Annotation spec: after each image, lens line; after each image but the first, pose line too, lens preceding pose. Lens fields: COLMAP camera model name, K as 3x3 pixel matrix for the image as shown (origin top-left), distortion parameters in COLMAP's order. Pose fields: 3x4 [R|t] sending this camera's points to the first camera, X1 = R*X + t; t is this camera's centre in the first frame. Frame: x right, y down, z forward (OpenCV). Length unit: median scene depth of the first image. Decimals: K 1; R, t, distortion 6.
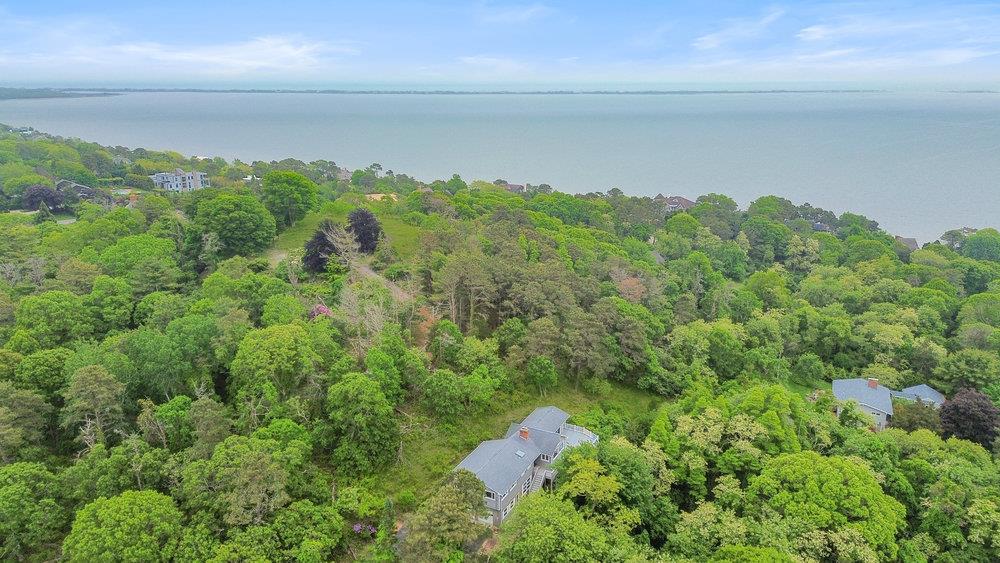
lens RADIAL K [[715.0, 0, 500.0], [0, 715.0, 281.5], [0, 0, 1]] dist [0.021112, -0.001889]
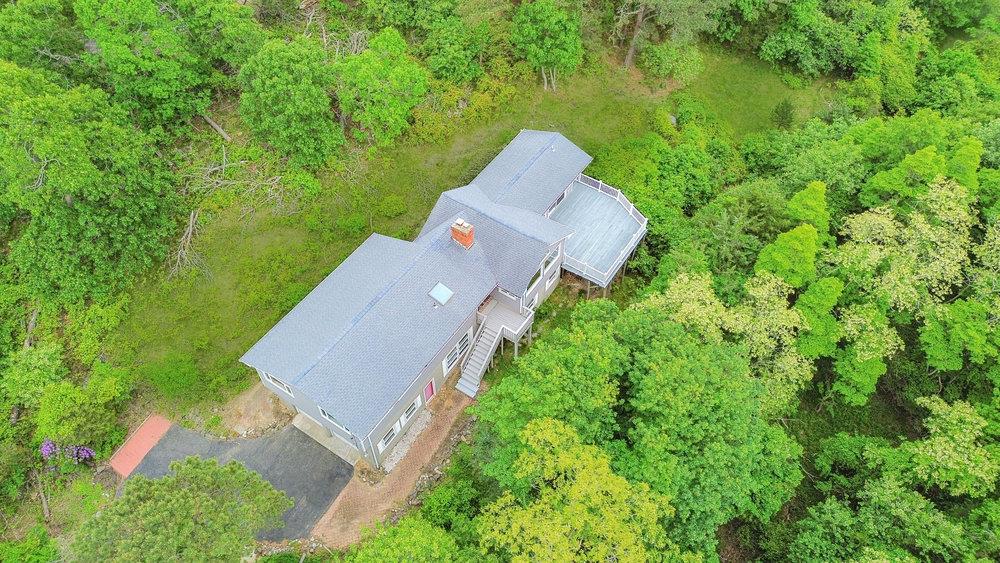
lens RADIAL K [[715.0, 0, 500.0], [0, 715.0, 281.5], [0, 0, 1]] dist [0.021112, -0.001889]
pose [[0.992880, 0.094941, -0.071941, 0.072906], [-0.035280, 0.811226, 0.583668, -0.006393], [0.113775, -0.576974, 0.808799, 0.540054]]
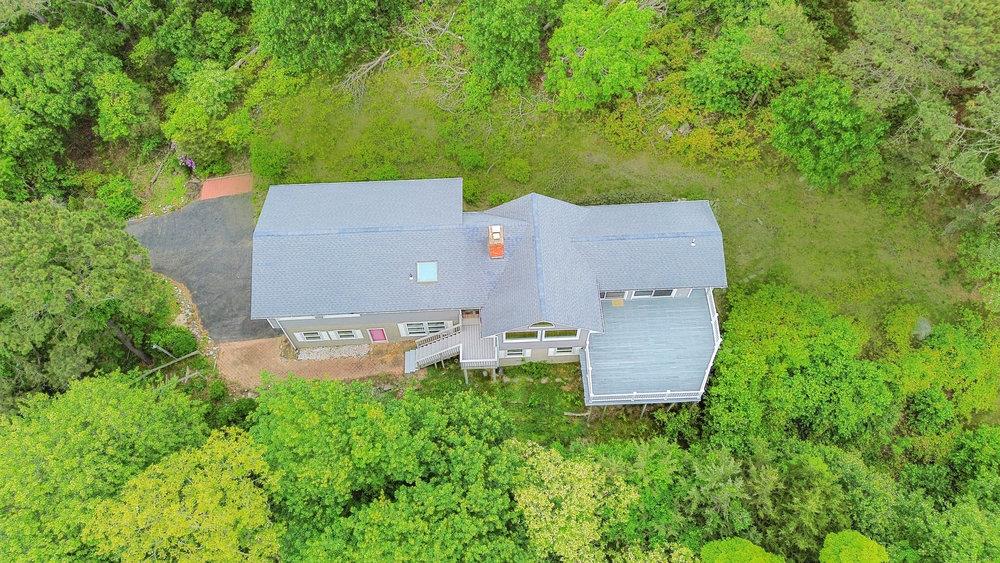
lens RADIAL K [[715.0, 0, 500.0], [0, 715.0, 281.5], [0, 0, 1]] dist [0.021112, -0.001889]
pose [[0.487027, 0.758326, -0.433297, 0.171115], [-0.214427, 0.584746, 0.782364, -0.052166], [0.846656, -0.288122, 0.447392, 0.682626]]
